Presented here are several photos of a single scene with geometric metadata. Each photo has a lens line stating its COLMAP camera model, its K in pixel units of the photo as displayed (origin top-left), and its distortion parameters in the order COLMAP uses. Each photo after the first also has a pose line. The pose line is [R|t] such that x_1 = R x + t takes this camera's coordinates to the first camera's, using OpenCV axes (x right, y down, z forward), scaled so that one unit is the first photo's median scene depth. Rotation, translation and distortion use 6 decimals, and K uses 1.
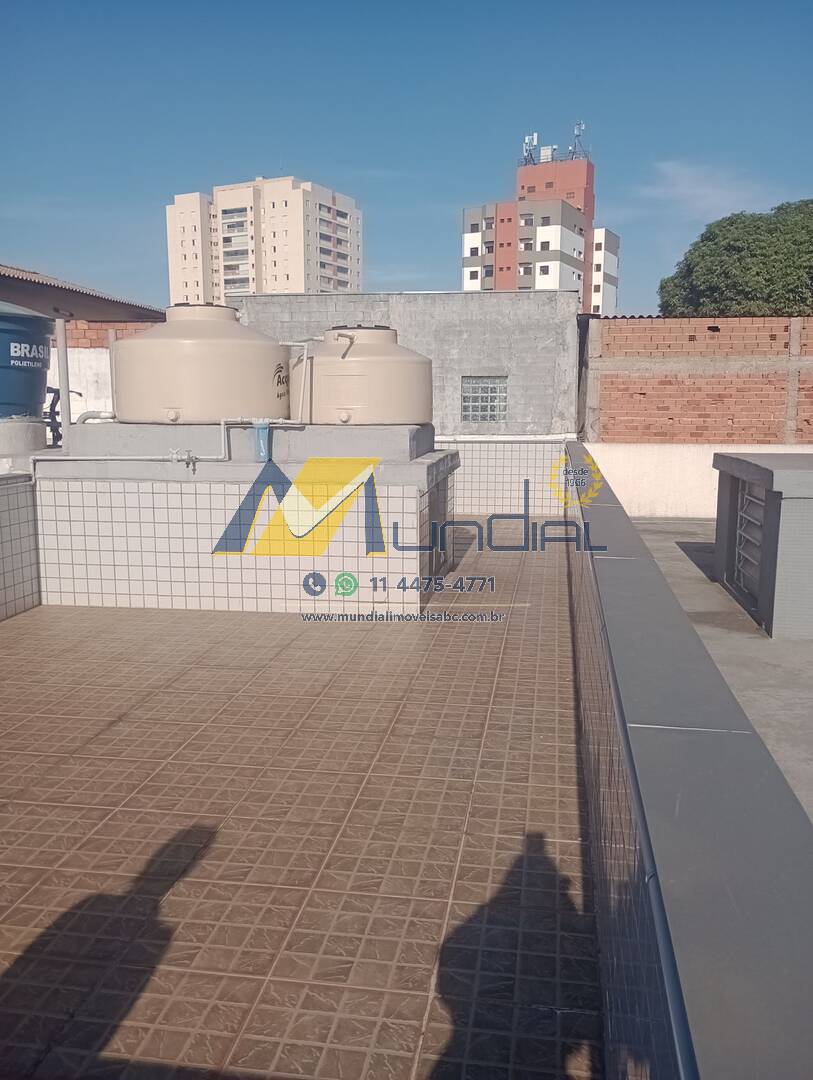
lens RADIAL K [[889.3, 0, 405.0], [0, 889.3, 535.3], [0, 0, 1]] dist [0.040745, -0.030628]
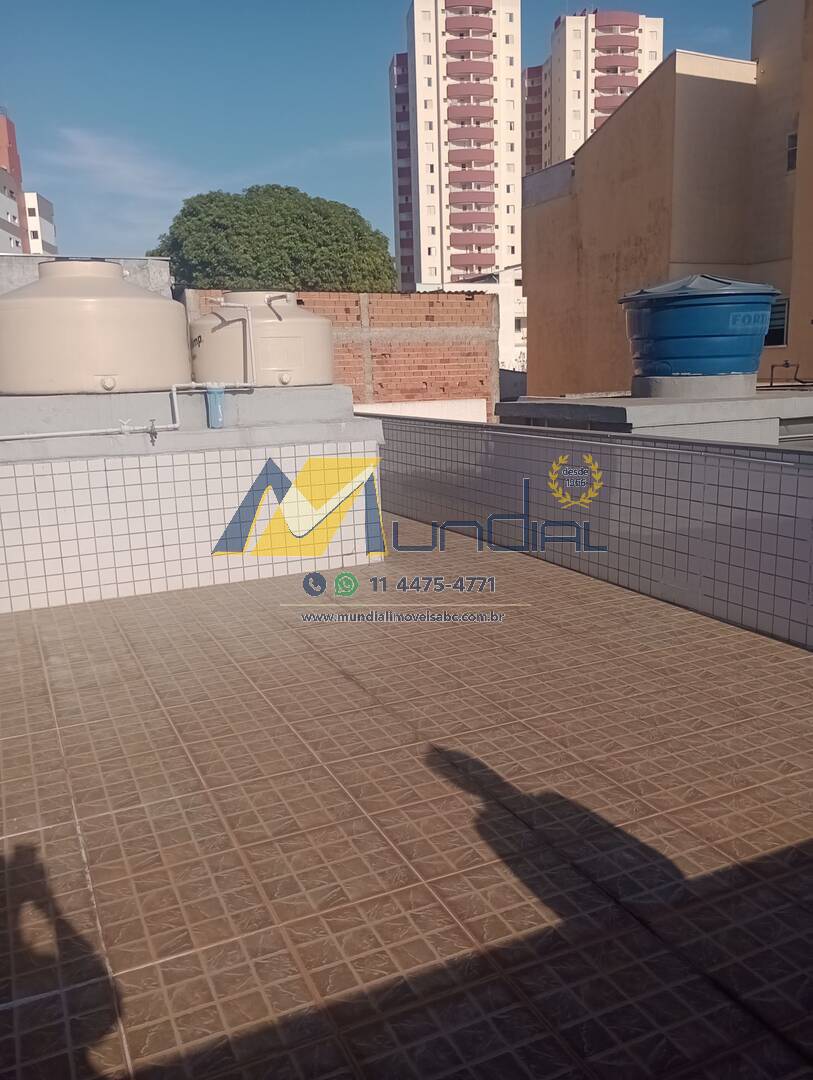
lens RADIAL K [[889.3, 0, 401.8], [0, 889.3, 543.2], [0, 0, 1]] dist [0.040745, -0.030628]
pose [[0.827244, -0.132872, 0.545905, -0.536001], [0.113543, 0.991122, 0.069177, -0.003020], [-0.550250, 0.004758, 0.834987, 0.083335]]
